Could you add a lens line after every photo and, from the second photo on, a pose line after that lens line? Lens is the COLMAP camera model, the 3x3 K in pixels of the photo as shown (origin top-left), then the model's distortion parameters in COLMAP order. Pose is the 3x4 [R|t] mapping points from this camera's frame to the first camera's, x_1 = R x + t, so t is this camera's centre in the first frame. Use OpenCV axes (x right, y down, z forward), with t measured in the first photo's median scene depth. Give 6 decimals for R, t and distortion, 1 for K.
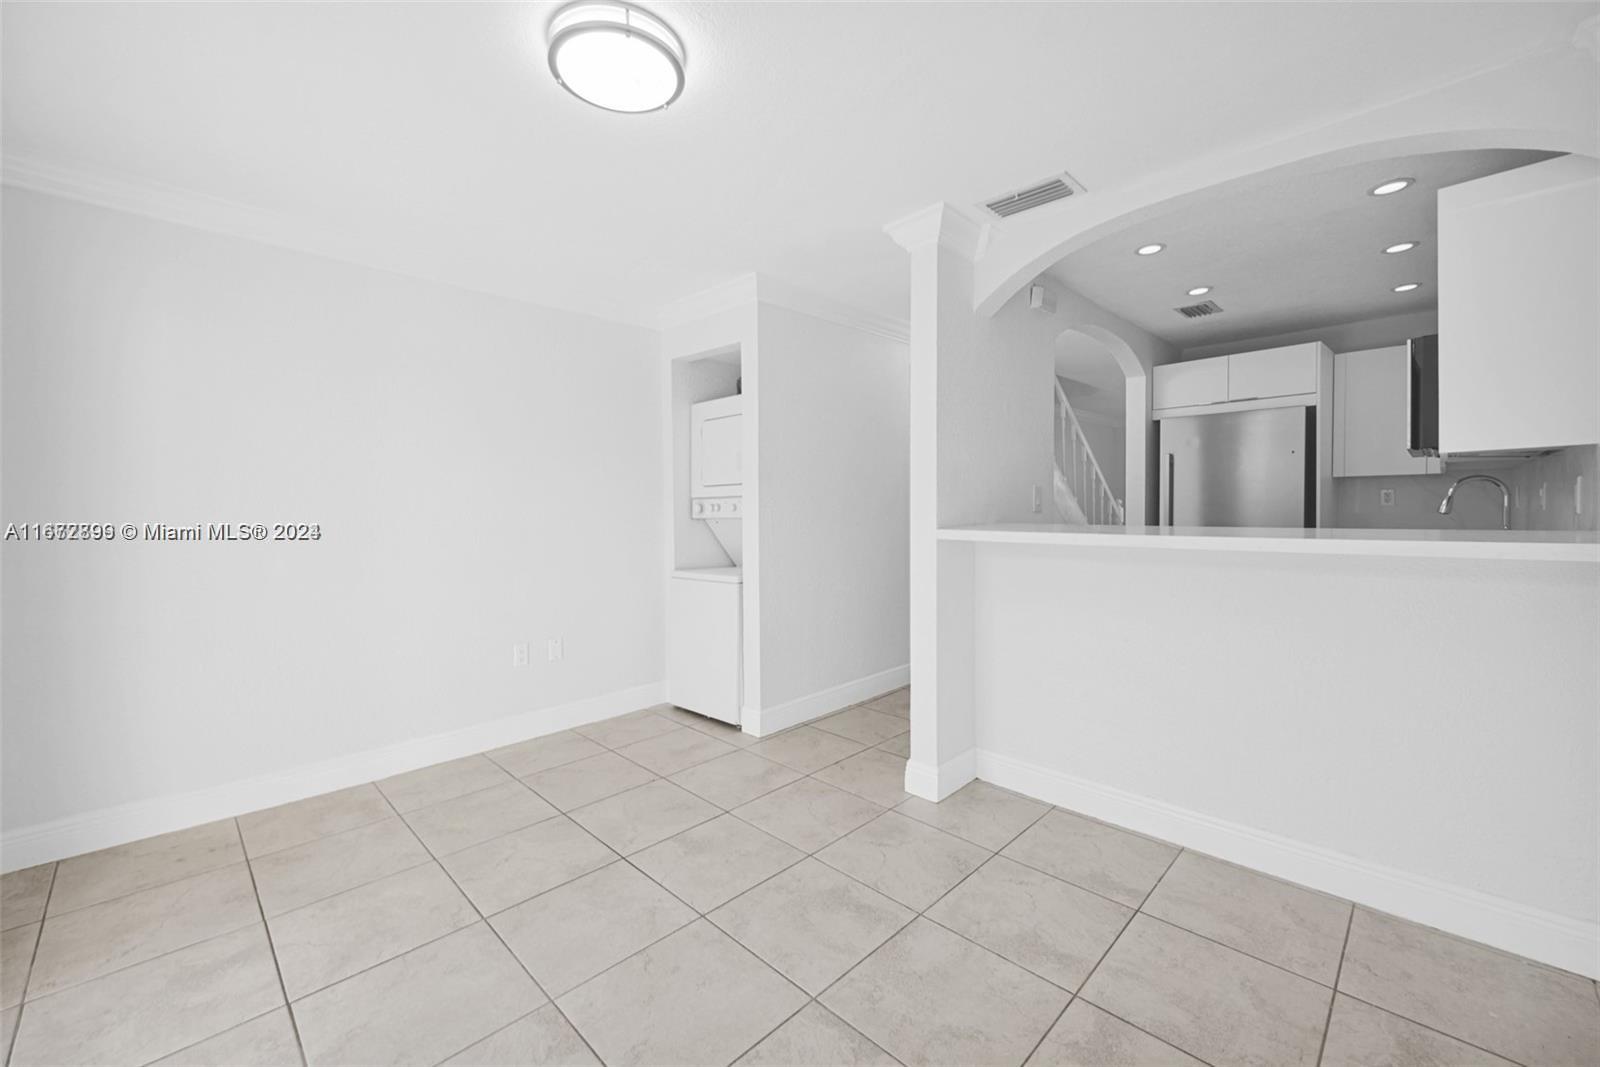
lens RADIAL K [[650.6, 0, 820.9], [0, 650.6, 509.5], [0, 0, 1]] dist [0.001594, 0.000325]
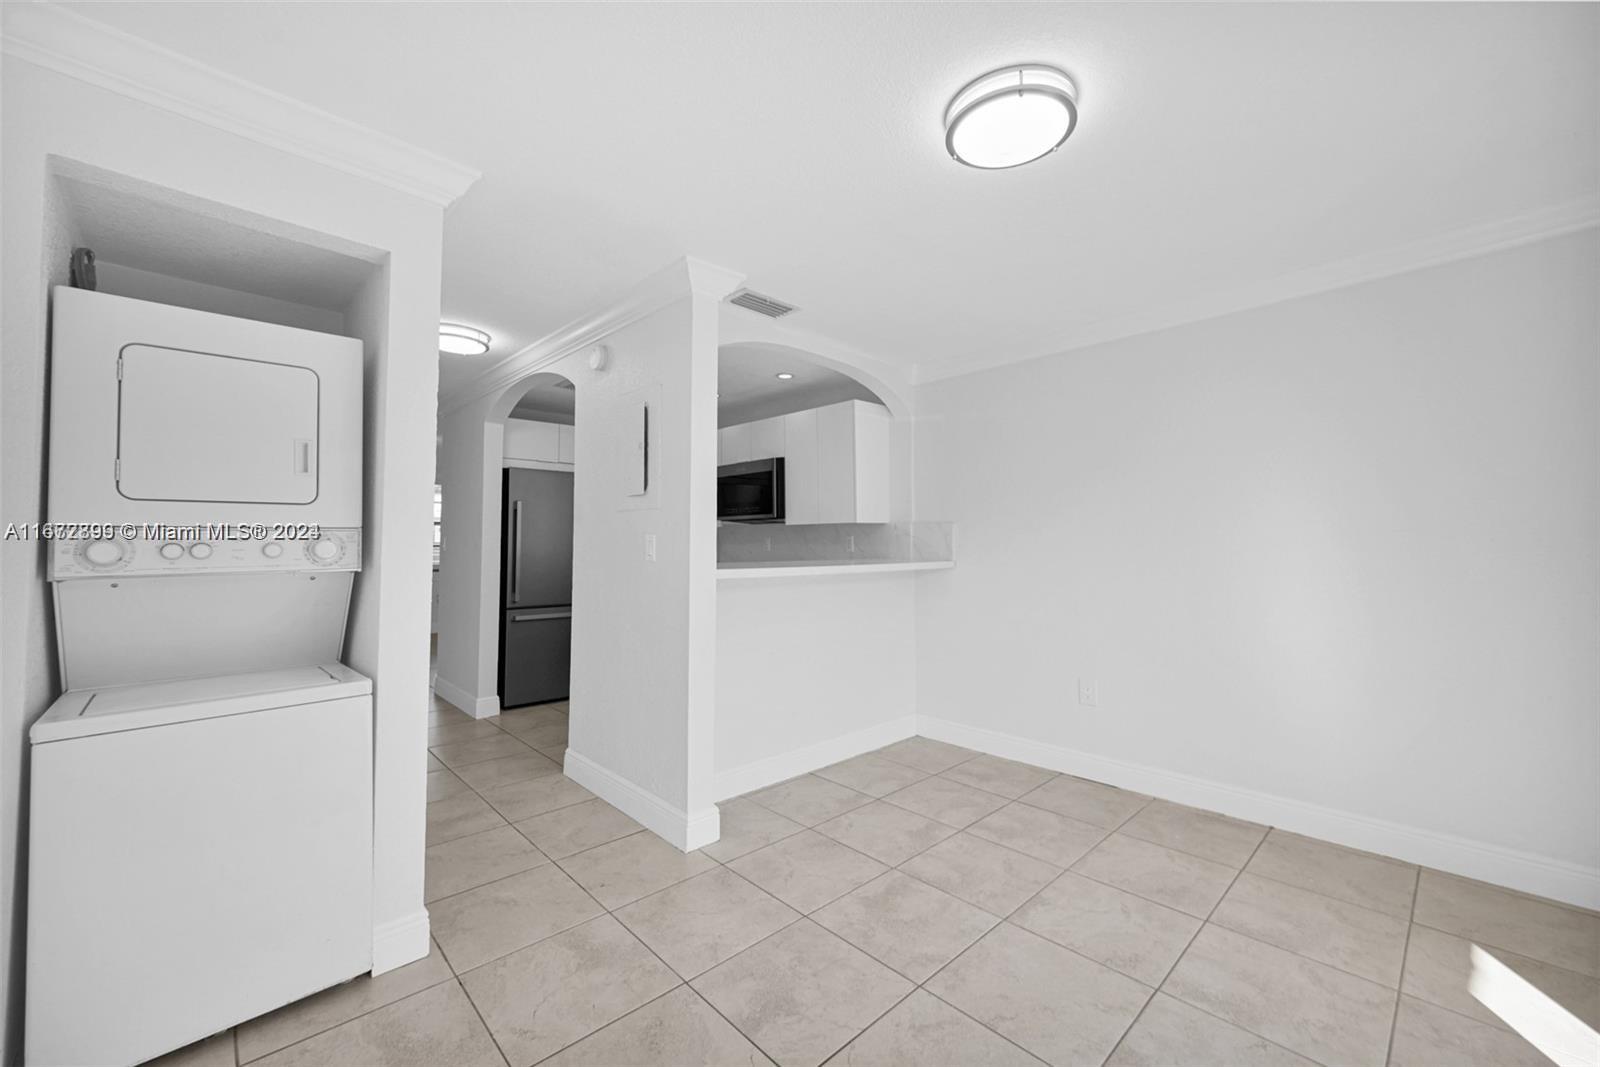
lens RADIAL K [[634.0, 0, 800.6], [0, 634.0, 527.8], [0, 0, 1]] dist [0.001059, 0.000085]
pose [[0.044152, 0.039439, 0.998246, -1.066226], [0.009021, 0.999164, -0.039874, 0.008884], [-0.998984, 0.010765, 0.043759, 1.075051]]
